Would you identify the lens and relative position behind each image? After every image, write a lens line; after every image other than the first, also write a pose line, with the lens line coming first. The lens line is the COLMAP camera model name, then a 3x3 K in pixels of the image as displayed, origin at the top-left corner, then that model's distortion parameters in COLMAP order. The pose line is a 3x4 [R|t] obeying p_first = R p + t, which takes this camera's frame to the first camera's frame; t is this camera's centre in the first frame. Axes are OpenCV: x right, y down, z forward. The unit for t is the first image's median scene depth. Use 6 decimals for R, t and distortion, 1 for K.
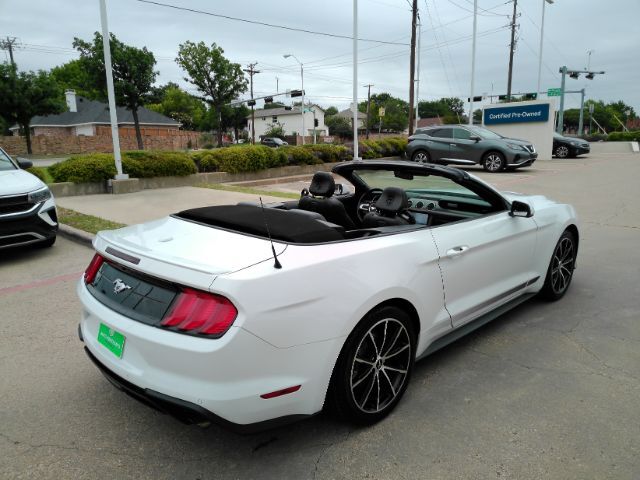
lens RADIAL K [[478.5, 0, 320.0], [0, 478.5, 240.0], [0, 0, 1]] dist [0.081323, -0.103877]
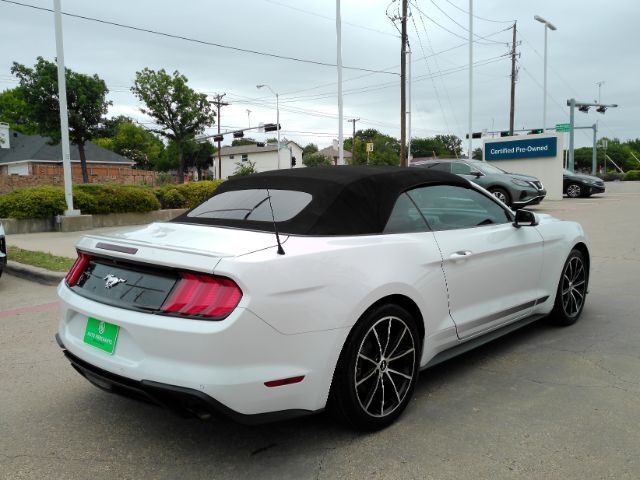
lens RADIAL K [[569.0, 0, 320.0], [0, 569.0, 240.0], [0, 0, 1]] dist [0.099301, -0.136292]
pose [[0.999199, -0.003788, 0.039844, -0.006984], [0.007962, 0.994426, -0.105134, 0.019839], [-0.039223, 0.105367, 0.993660, -0.021936]]
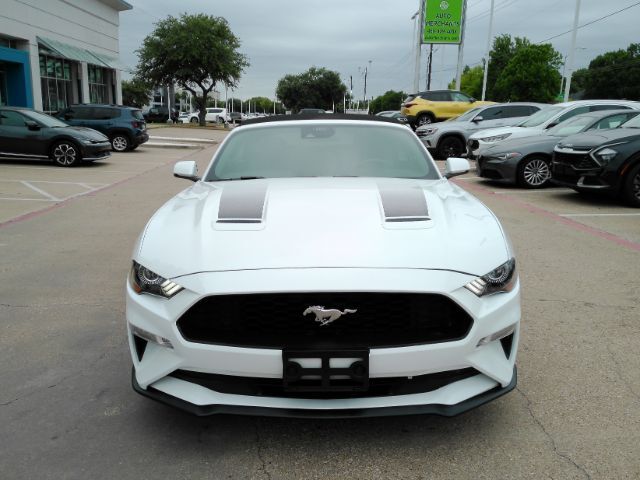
lens RADIAL K [[569.0, 0, 320.0], [0, 569.0, 240.0], [0, 0, 1]] dist [0.099301, -0.136292]
pose [[-0.698611, 0.160718, -0.697218, 0.215202], [-0.142542, 0.923651, 0.355740, -0.077352], [0.701160, 0.347906, -0.622363, 0.400565]]
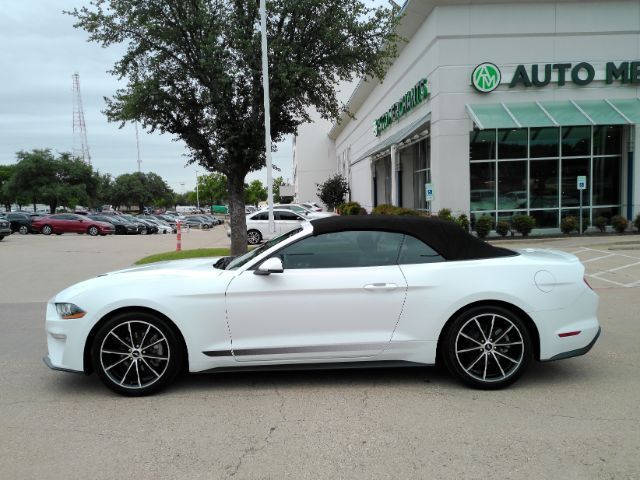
lens RADIAL K [[503.8, 0, 320.0], [0, 503.8, 240.0], [0, 0, 1]] dist [0.092819, -0.120249]
pose [[-0.721727, -0.007307, 0.692139, -0.159351], [0.179971, 0.963572, 0.197838, -0.082385], [-0.668371, 0.267350, -0.694121, 0.424472]]
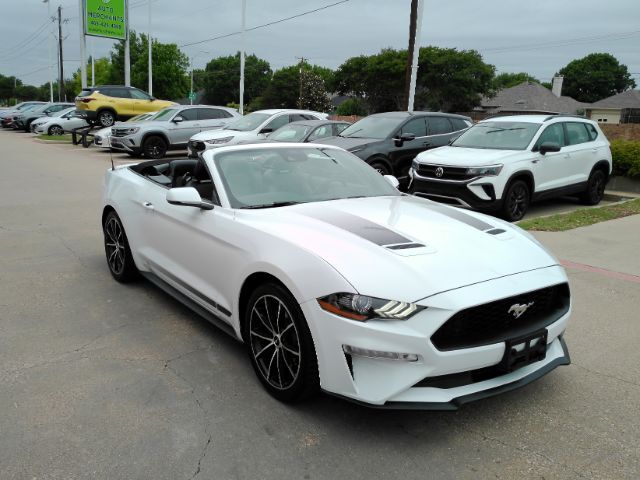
lens RADIAL K [[555.5, 0, 320.0], [0, 555.5, 240.0], [0, 0, 1]] dist [0.104844, -0.140724]
pose [[-0.137006, 0.219626, -0.965916, 0.293584], [-0.240011, 0.938695, 0.247479, -0.064110], [0.961054, 0.265736, -0.075894, 0.279593]]
